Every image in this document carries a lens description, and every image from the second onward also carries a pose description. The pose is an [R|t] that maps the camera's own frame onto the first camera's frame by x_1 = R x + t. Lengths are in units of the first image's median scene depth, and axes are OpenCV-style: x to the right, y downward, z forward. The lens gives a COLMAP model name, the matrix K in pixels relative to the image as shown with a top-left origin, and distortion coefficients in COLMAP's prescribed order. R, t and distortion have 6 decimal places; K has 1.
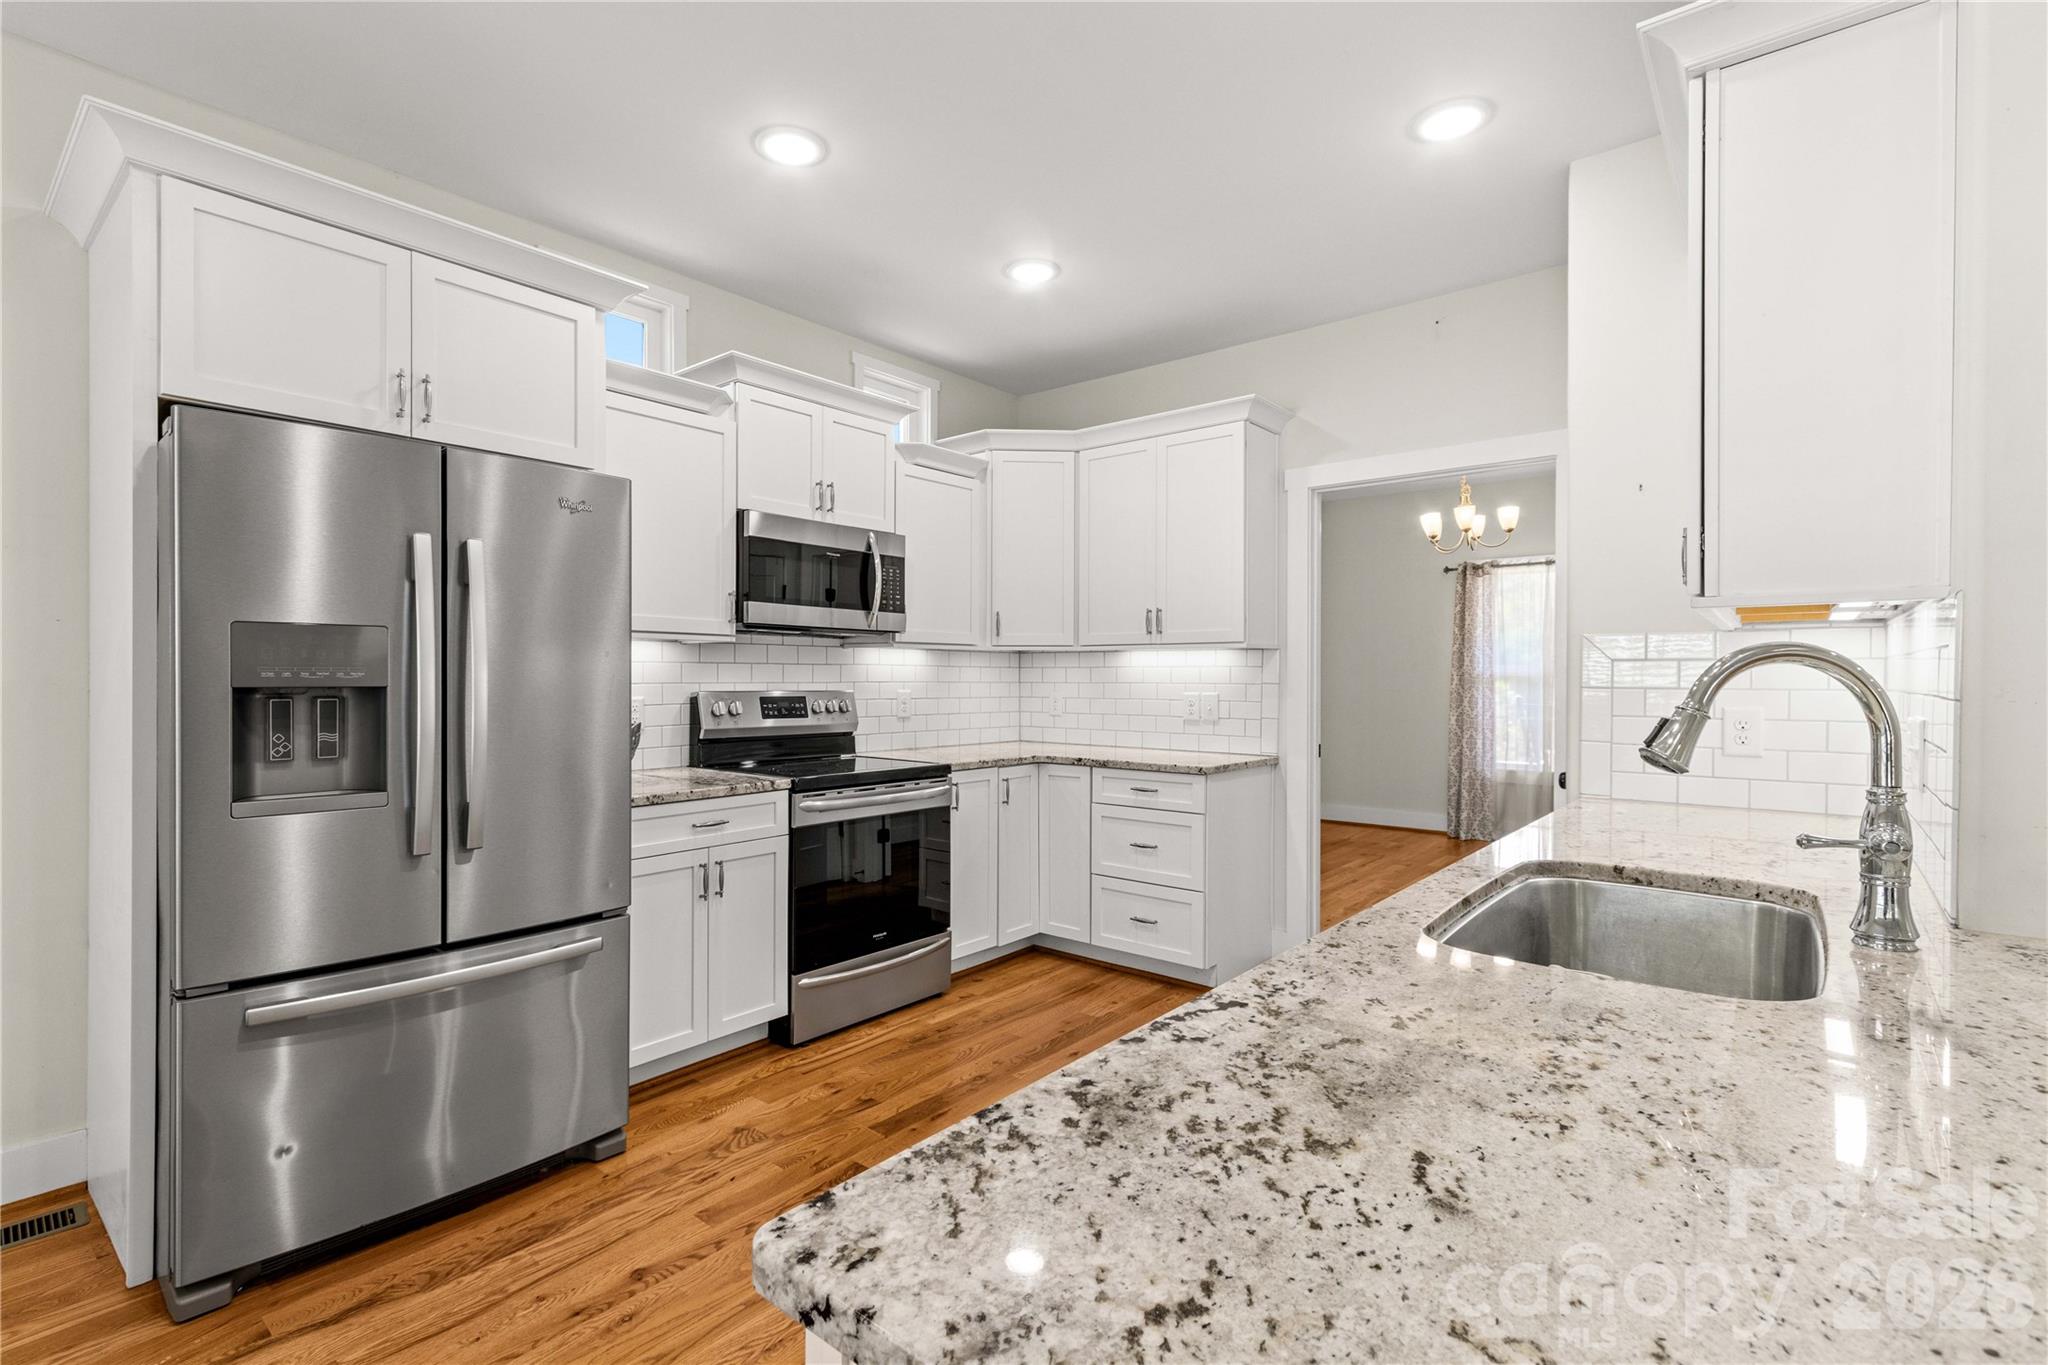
lens RADIAL K [[947.3, 0, 1014.4], [0, 947.3, 678.5], [0, 0, 1]] dist [0.008375, -0.003174]
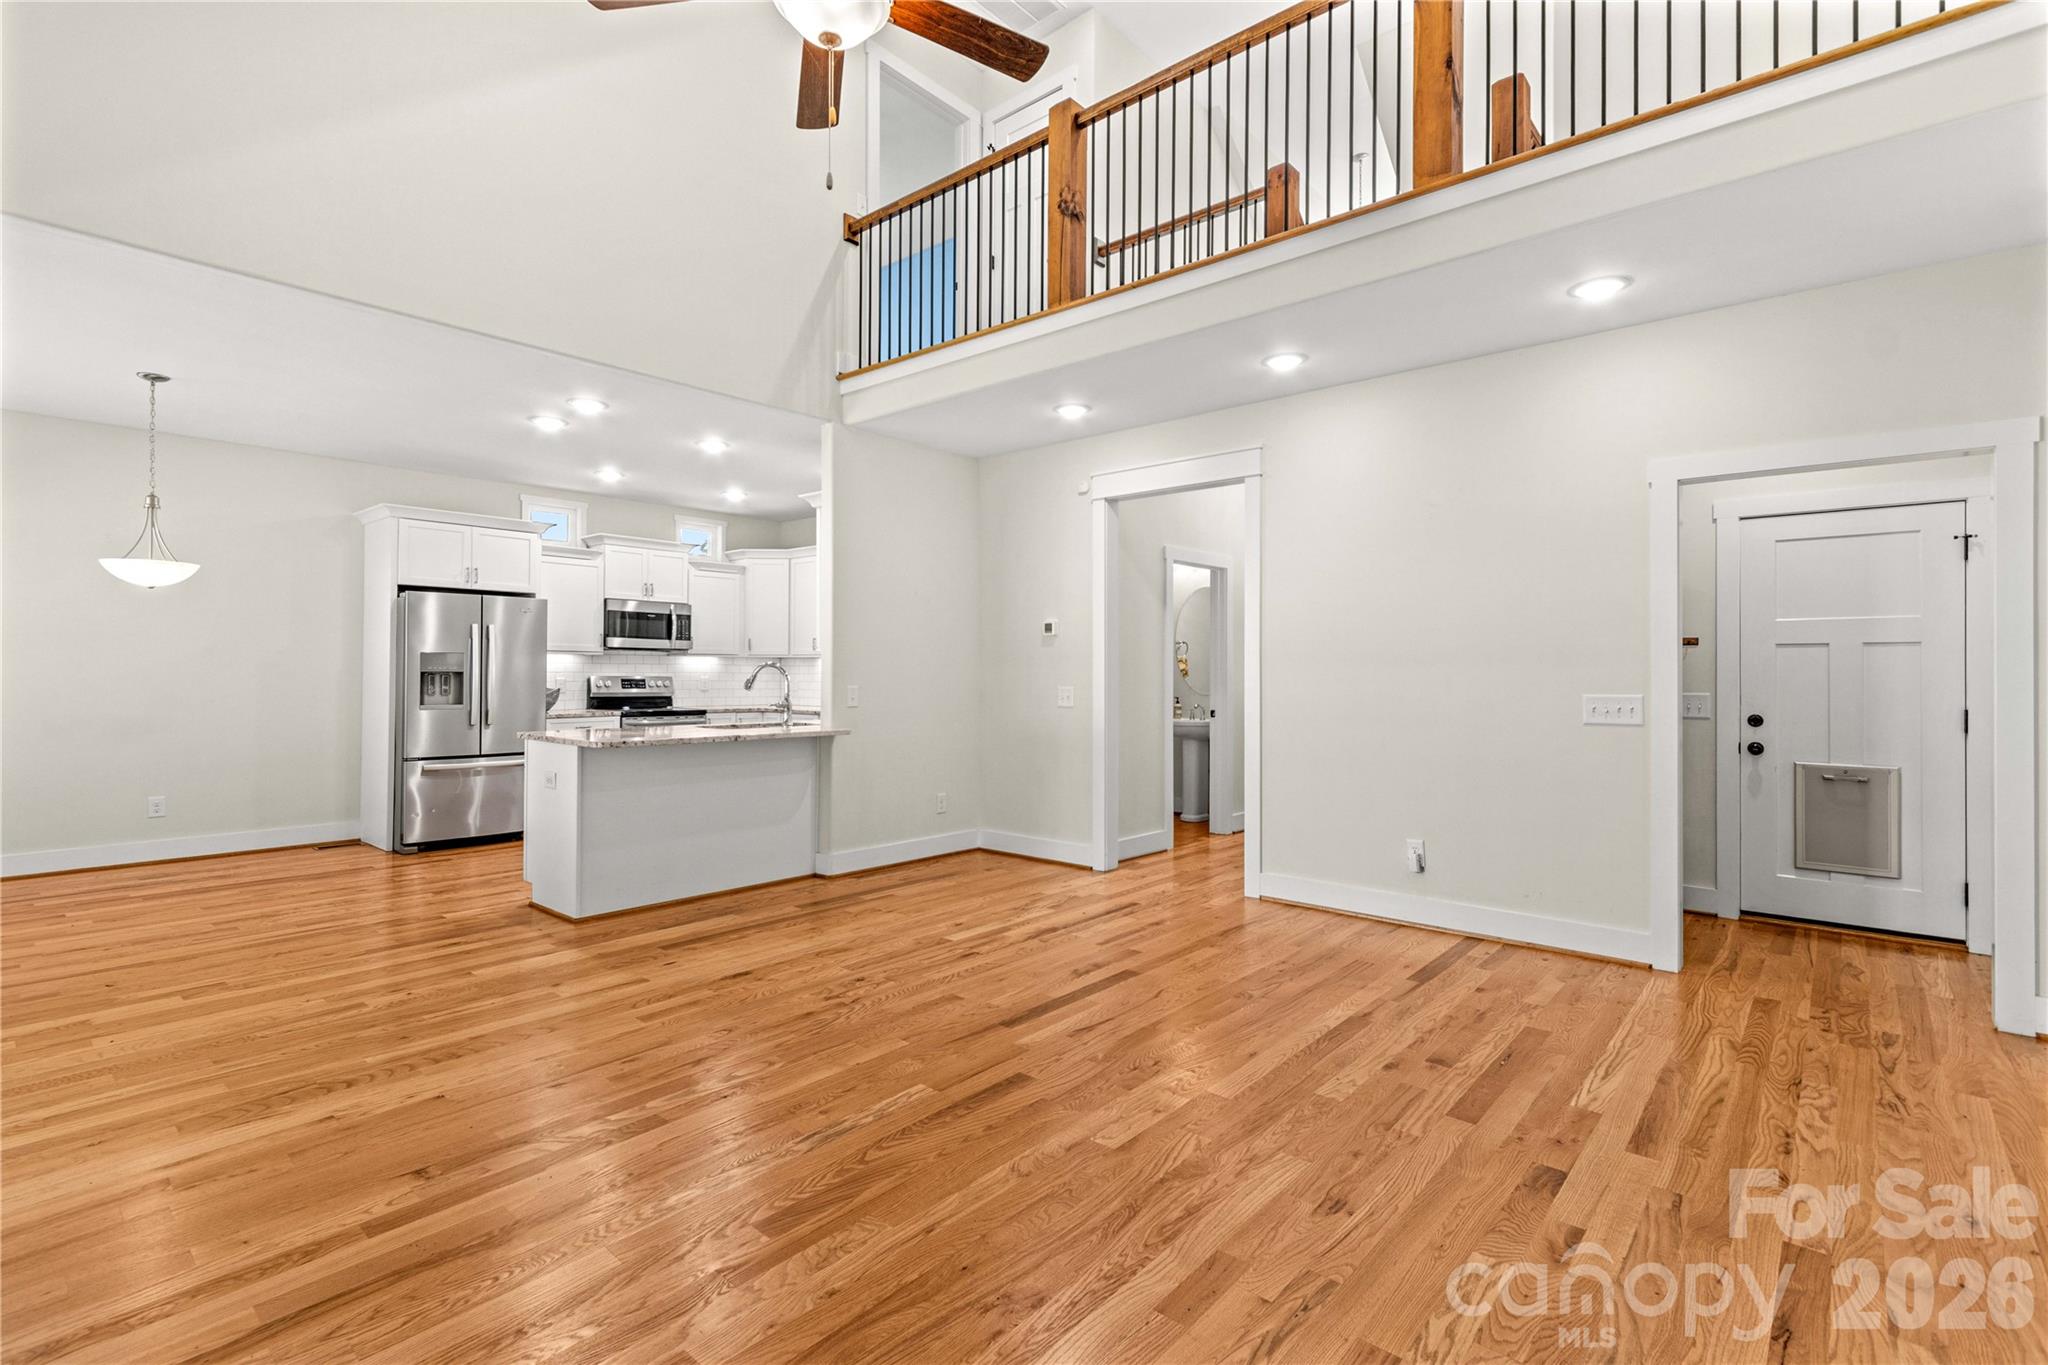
lens RADIAL K [[947.3, 0, 1012.1], [0, 947.3, 662.4], [0, 0, 1]] dist [0.008375, -0.003174]
pose [[0.999594, 0.004148, -0.028196, 0.773579], [-0.004544, 0.999892, -0.013975, 0.008224], [0.028135, 0.014097, 0.999505, -1.300308]]
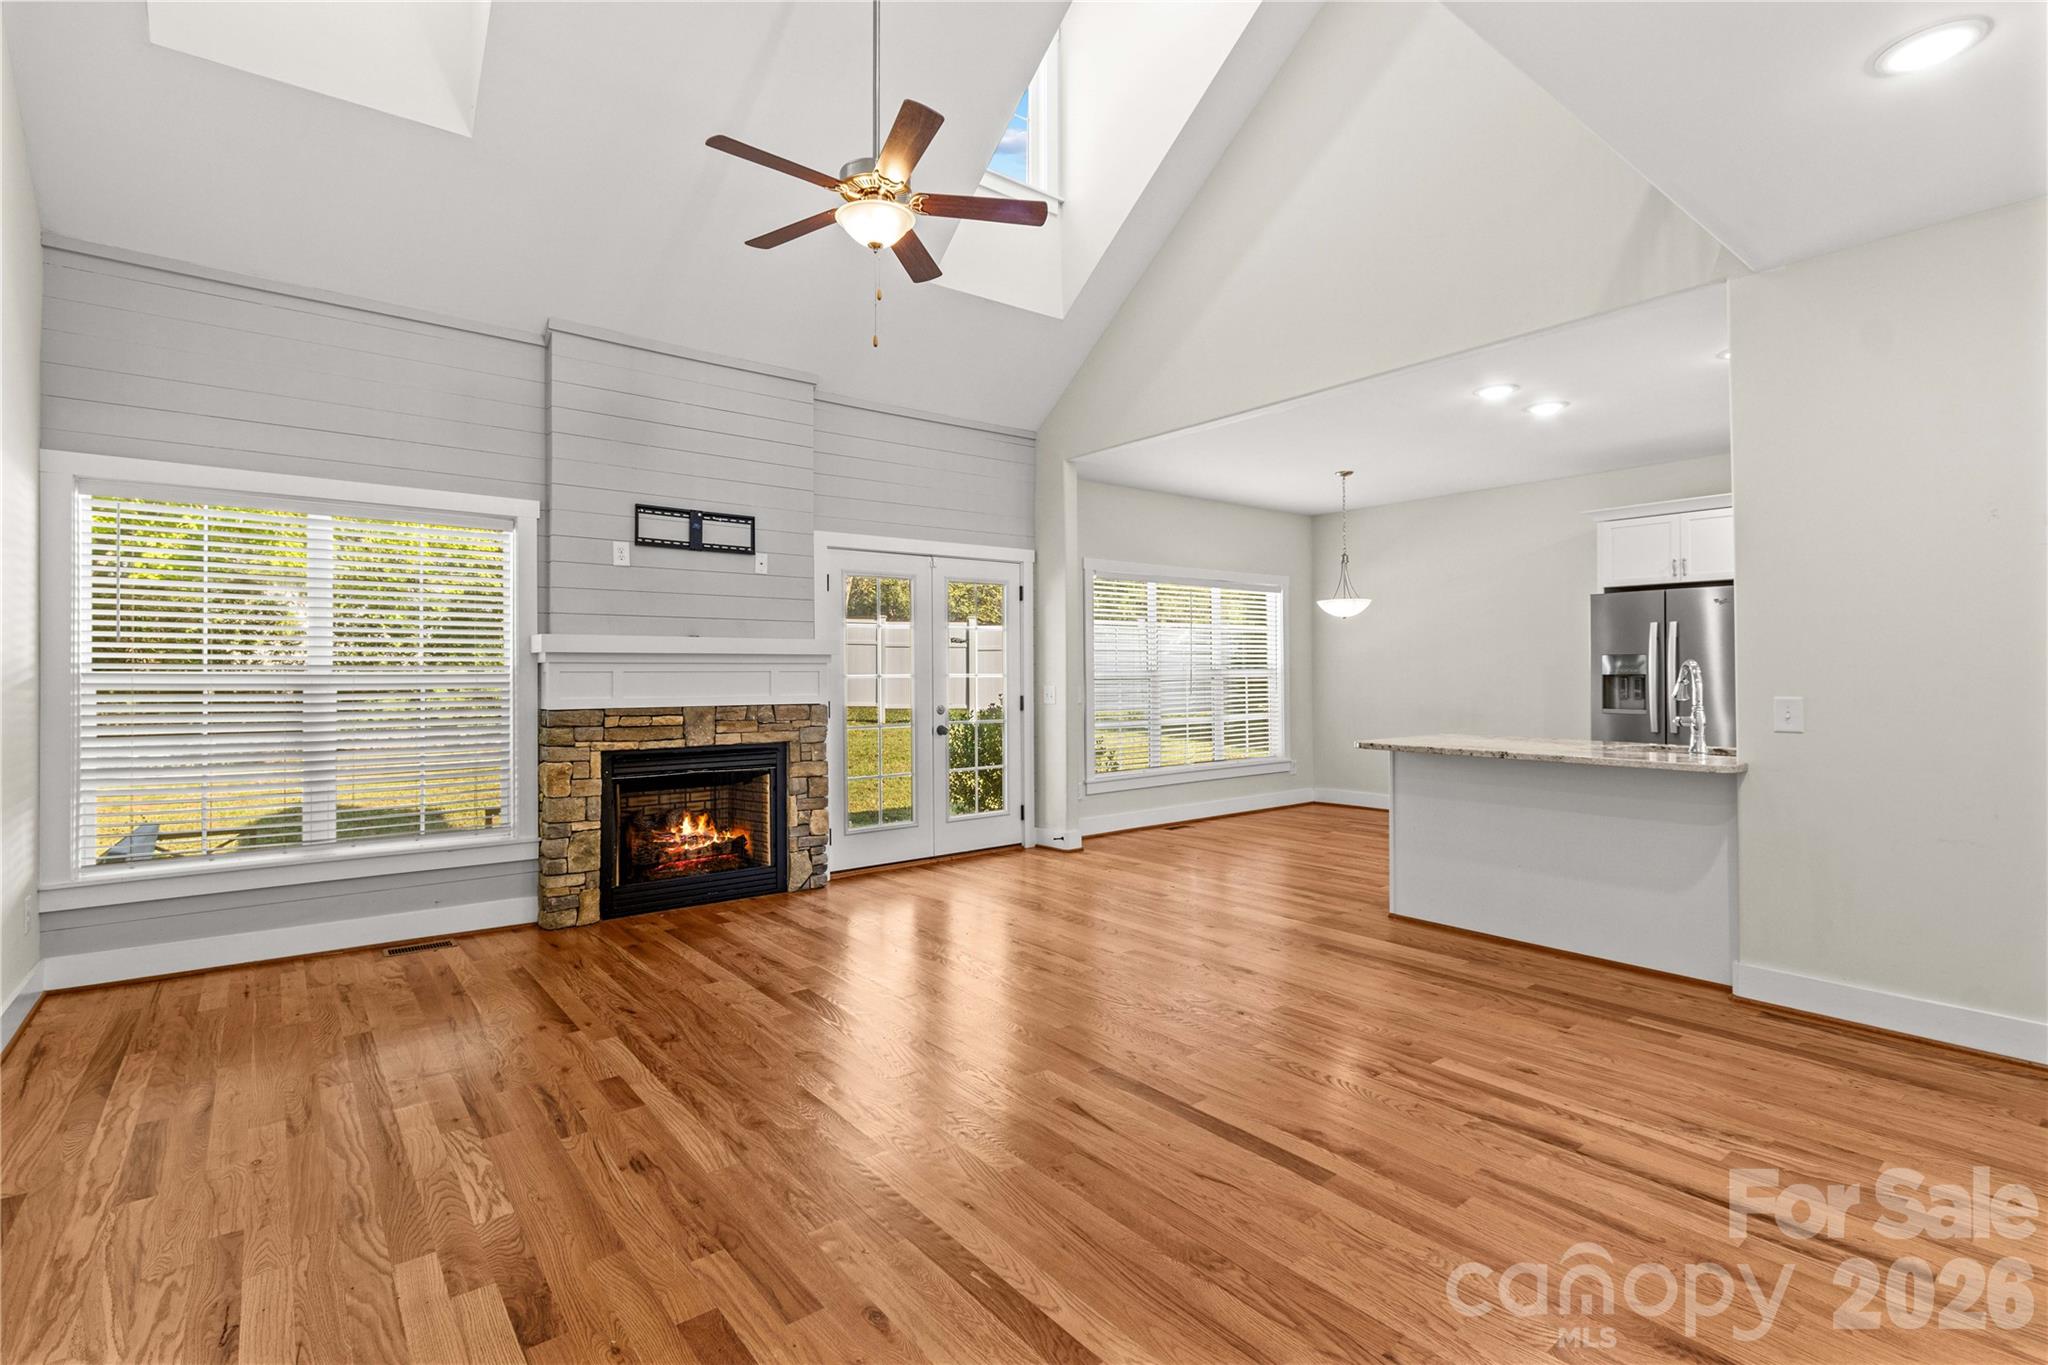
lens RADIAL K [[947.3, 0, 1004.1], [0, 947.3, 673.4], [0, 0, 1]] dist [0.008375, -0.003174]
pose [[-0.213775, 0.002484, -0.976880, 1.626617], [-0.001924, 0.999994, 0.002964, -0.000852], [0.976881, 0.002513, -0.213769, -0.203065]]
